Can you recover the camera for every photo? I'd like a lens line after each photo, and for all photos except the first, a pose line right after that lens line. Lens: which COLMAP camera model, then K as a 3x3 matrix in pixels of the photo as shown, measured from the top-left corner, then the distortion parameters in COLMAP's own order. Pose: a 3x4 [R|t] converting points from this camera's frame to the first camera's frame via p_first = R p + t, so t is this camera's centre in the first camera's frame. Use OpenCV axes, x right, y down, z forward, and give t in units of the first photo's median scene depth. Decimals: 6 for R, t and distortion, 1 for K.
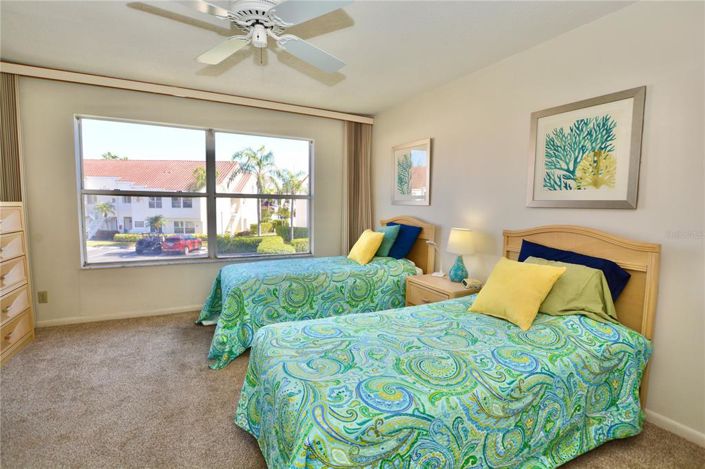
lens RADIAL K [[337.2, 0, 356.0], [0, 337.2, 234.4], [0, 0, 1]] dist [-0.030667, 0.003602]
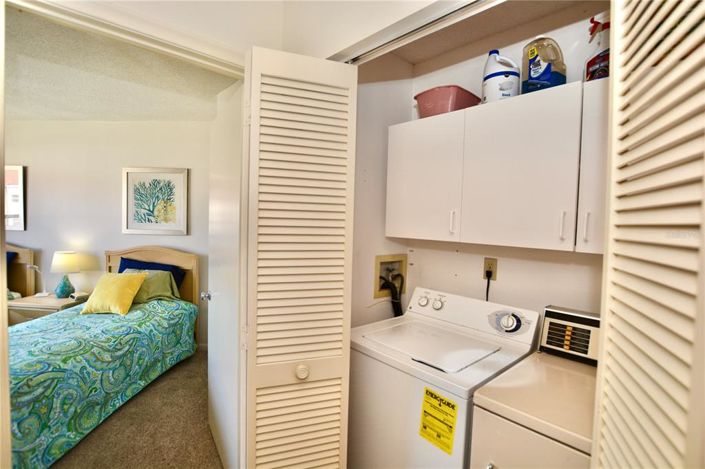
lens RADIAL K [[337.2, 0, 353.2], [0, 337.2, 234.1], [0, 0, 1]] dist [-0.030667, 0.003602]
pose [[0.495761, -0.037635, 0.867643, -0.235048], [0.055811, 0.998376, 0.011416, -0.044348], [-0.866664, 0.042764, 0.497056, -0.567086]]
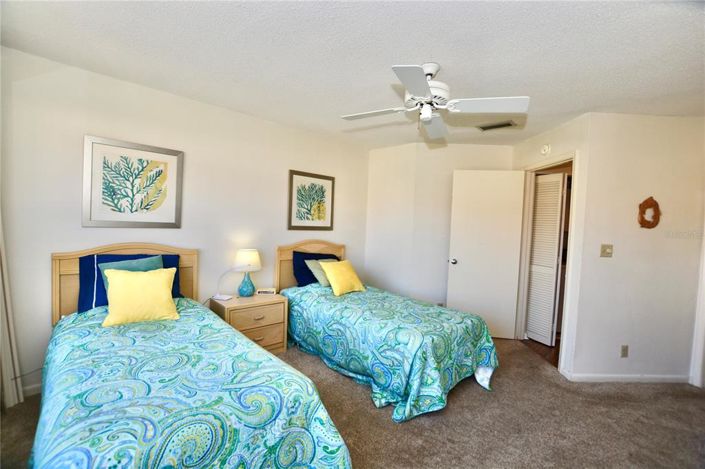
lens RADIAL K [[310.5, 0, 350.8], [0, 310.5, 232.2], [0, 0, 1]] dist [-0.032096, 0.001357]
pose [[-0.286378, -0.018302, 0.957942, -0.996765], [0.071501, 0.996621, 0.040416, -0.115519], [-0.955445, 0.080068, -0.284102, 1.212850]]
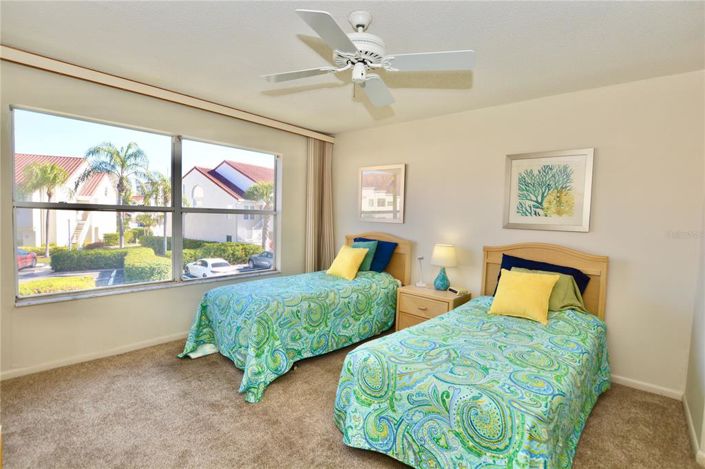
lens RADIAL K [[337.2, 0, 356.1], [0, 337.2, 235.0], [0, 0, 1]] dist [-0.030667, 0.003602]
pose [[0.930811, -0.009062, 0.365389, -0.511304], [0.016416, 0.999720, -0.017025, -0.045256], [-0.365133, 0.021845, 0.930699, 0.016272]]
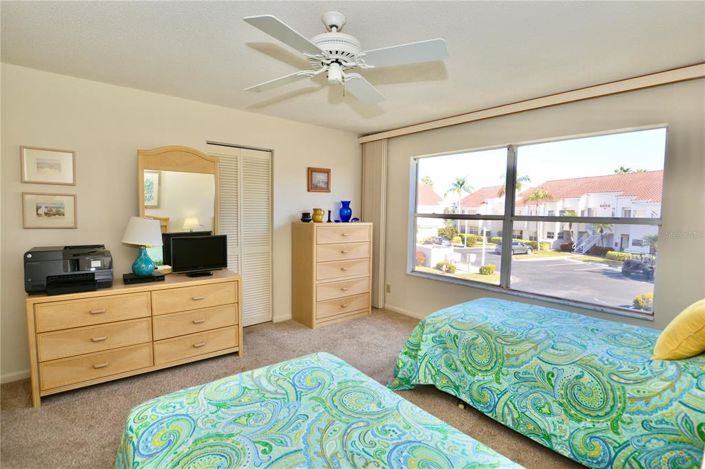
lens RADIAL K [[337.2, 0, 350.5], [0, 337.2, 235.7], [0, 0, 1]] dist [-0.030667, 0.003602]
pose [[0.225959, 0.056279, -0.972510, 0.564522], [-0.096250, 0.994735, 0.035202, -0.097747], [0.969370, 0.085649, 0.230186, 0.628480]]
